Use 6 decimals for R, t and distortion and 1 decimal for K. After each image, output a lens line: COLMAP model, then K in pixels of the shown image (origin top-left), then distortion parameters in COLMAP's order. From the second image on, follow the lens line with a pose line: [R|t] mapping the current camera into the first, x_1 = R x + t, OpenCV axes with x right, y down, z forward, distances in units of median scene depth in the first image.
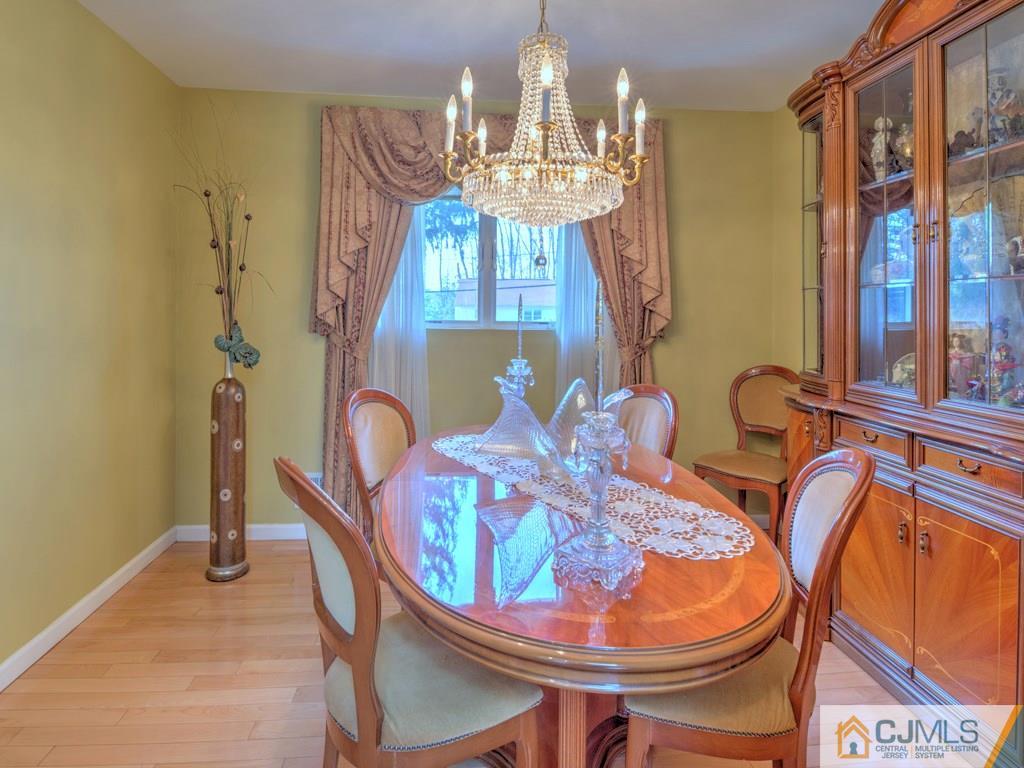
lens RADIAL K [[533.7, 0, 478.8], [0, 533.7, 308.0], [0, 0, 1]] dist [-0.004337, -0.003017]
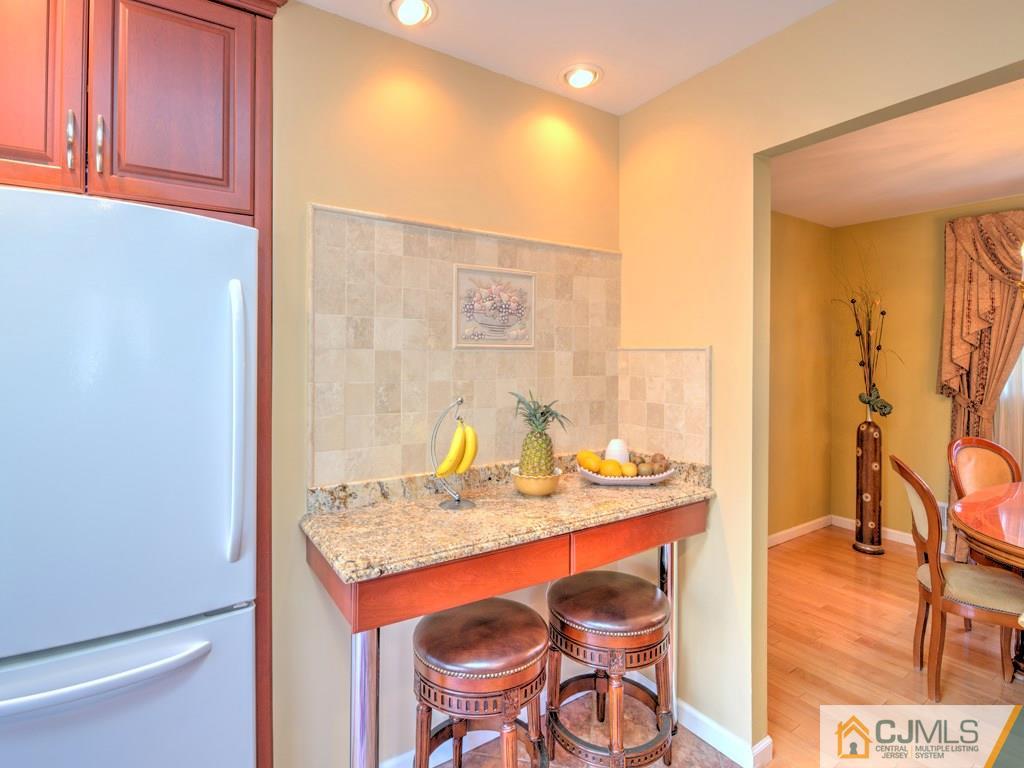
lens RADIAL K [[524.9, 0, 503.8], [0, 524.9, 355.5], [0, 0, 1]] dist [-0.010062, -0.003806]
pose [[0.494291, -0.002995, -0.869291, 0.282572], [0.004554, 0.999989, -0.000856, -0.054778], [0.869285, -0.003535, 0.494299, -0.583539]]
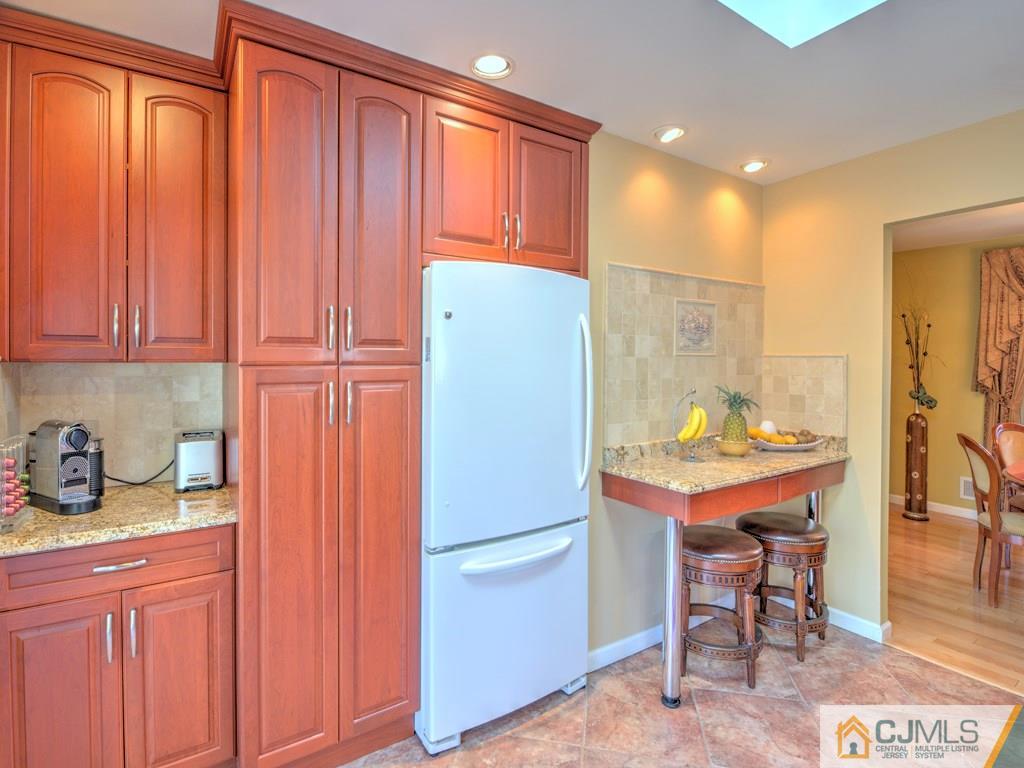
lens RADIAL K [[523.9, 0, 488.9], [0, 523.9, 359.7], [0, 0, 1]] dist [-0.007498, -0.005765]
pose [[0.490383, 0.000779, -0.871507, 0.351034], [0.003612, 0.999989, 0.002927, -0.062032], [0.871500, -0.004583, 0.490375, -1.102234]]
